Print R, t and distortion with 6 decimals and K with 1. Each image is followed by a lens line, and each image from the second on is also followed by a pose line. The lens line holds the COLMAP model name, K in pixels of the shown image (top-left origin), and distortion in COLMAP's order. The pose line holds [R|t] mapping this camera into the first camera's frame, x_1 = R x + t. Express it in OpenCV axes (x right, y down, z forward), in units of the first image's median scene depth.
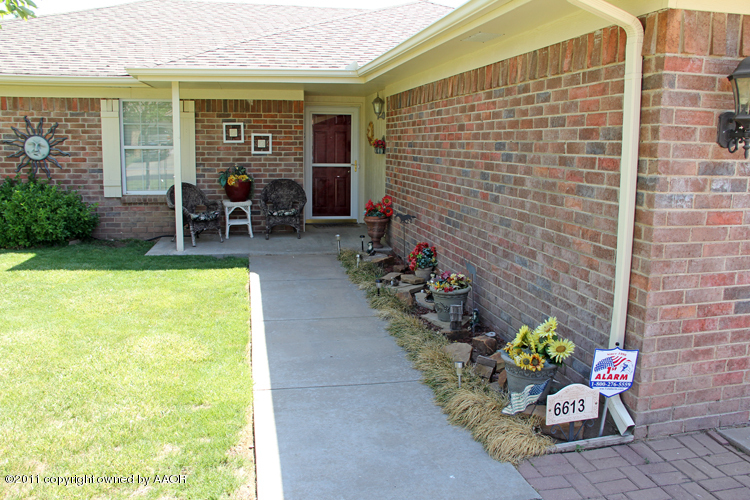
lens RADIAL K [[623.2, 0, 375.8], [0, 623.2, 249.2], [0, 0, 1]] dist [-0.147102, 0.098324]
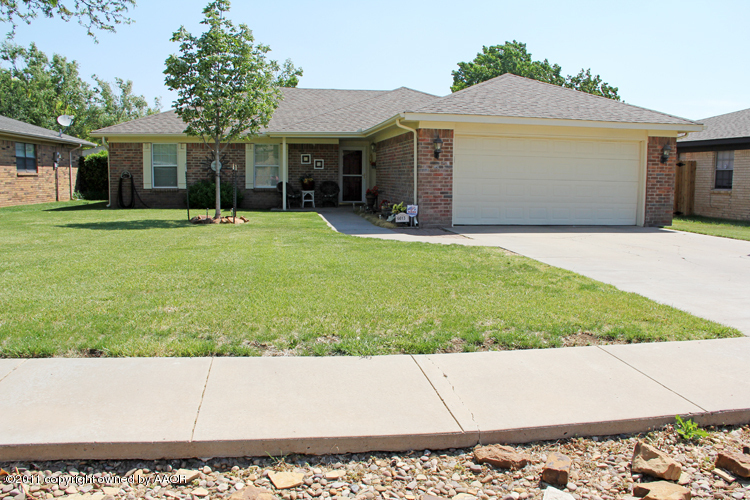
lens RADIAL K [[623.2, 0, 374.5], [0, 623.2, 250.2], [0, 0, 1]] dist [-0.147102, 0.098324]
pose [[0.998733, 0.001698, -0.050296, 0.118285], [-0.004204, 0.998753, -0.049752, 0.238071], [0.050149, 0.049900, 0.997494, -1.145082]]
